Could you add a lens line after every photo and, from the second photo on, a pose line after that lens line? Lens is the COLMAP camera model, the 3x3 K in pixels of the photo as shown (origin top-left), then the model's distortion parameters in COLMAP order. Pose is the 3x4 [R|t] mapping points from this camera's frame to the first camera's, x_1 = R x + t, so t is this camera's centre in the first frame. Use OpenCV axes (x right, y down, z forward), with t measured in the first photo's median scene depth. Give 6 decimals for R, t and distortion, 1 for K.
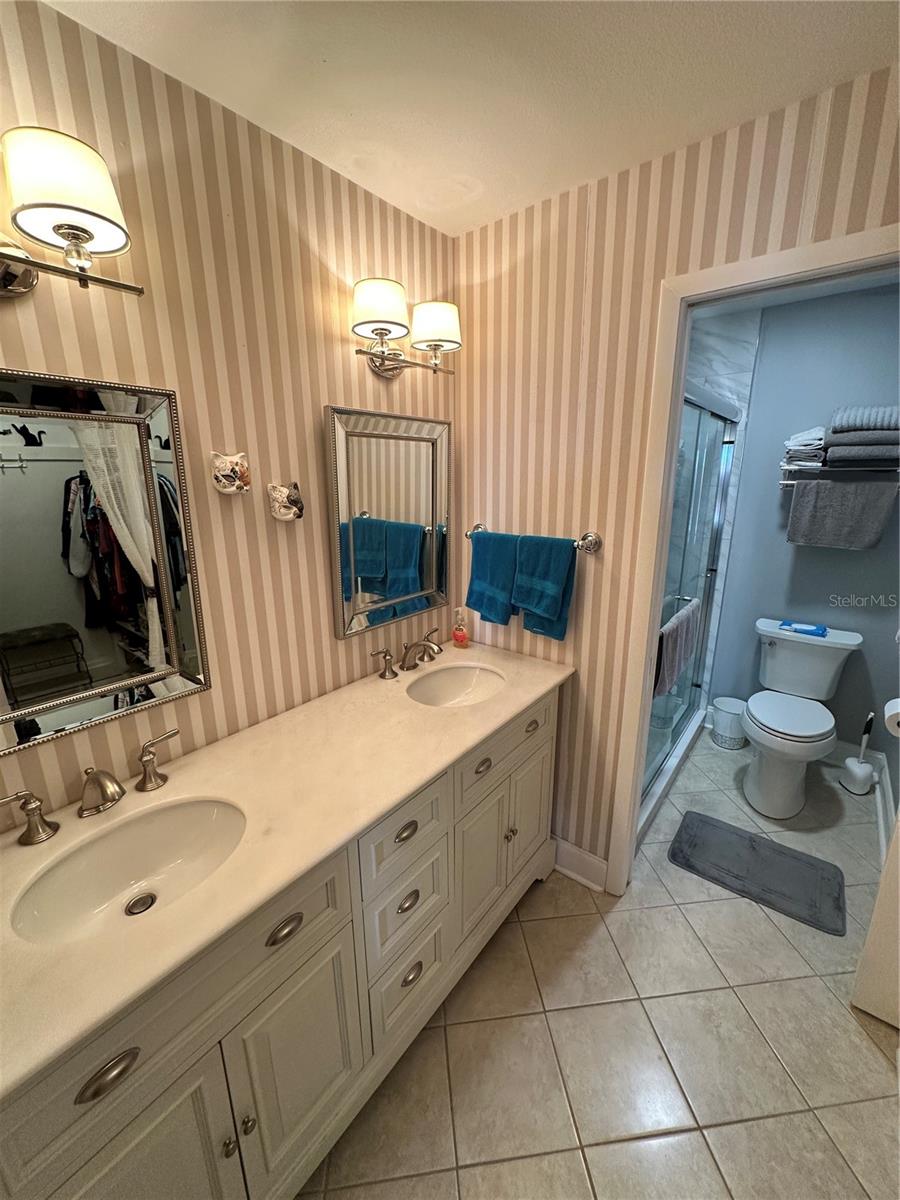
lens RADIAL K [[477.9, 0, 452.4], [0, 477.9, 598.0], [0, 0, 1]] dist [-0.003336, 0.000906]
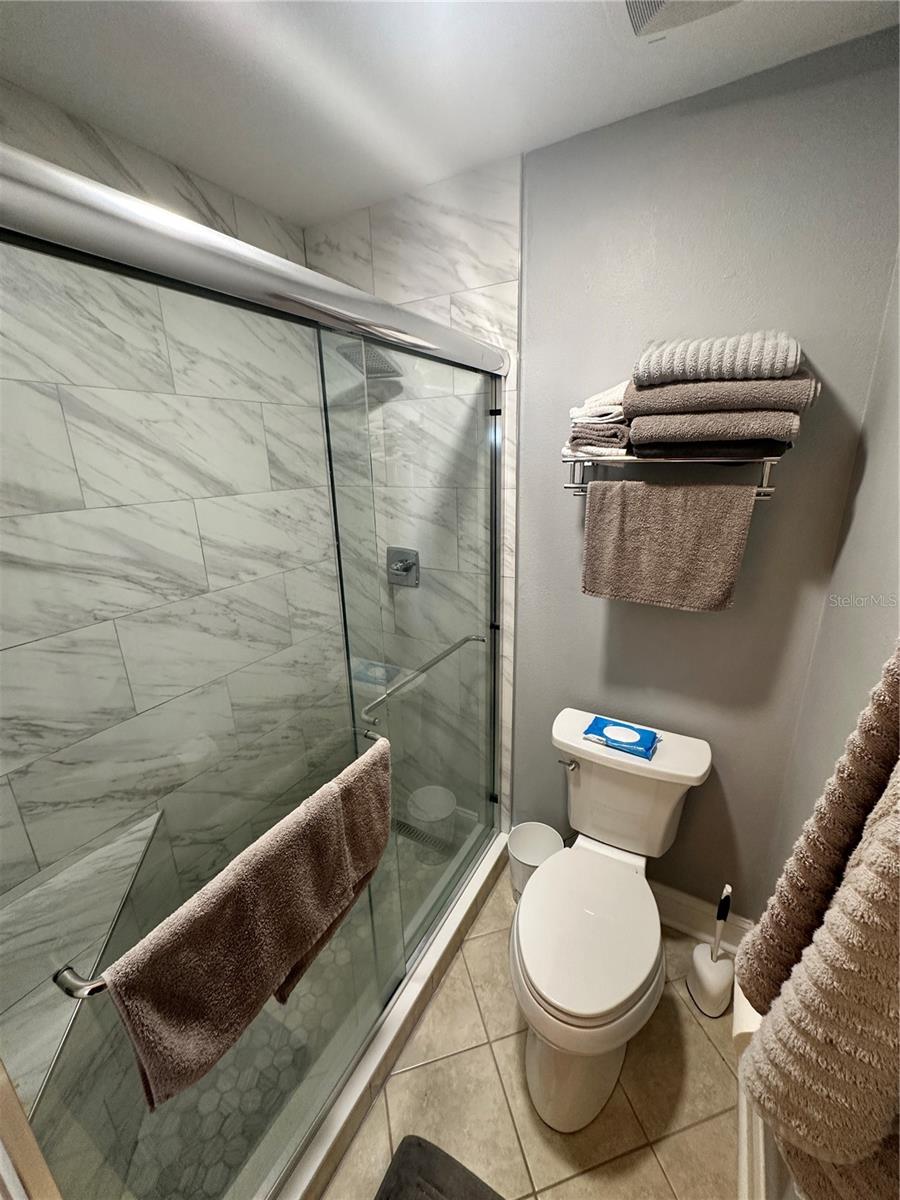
lens RADIAL K [[477.9, 0, 451.3], [0, 477.9, 596.5], [0, 0, 1]] dist [-0.003336, 0.000906]
pose [[0.988145, -0.051571, 0.144600, 0.483518], [0.047171, 0.998318, 0.033694, -0.142956], [-0.146095, -0.026474, 0.988916, 0.488375]]
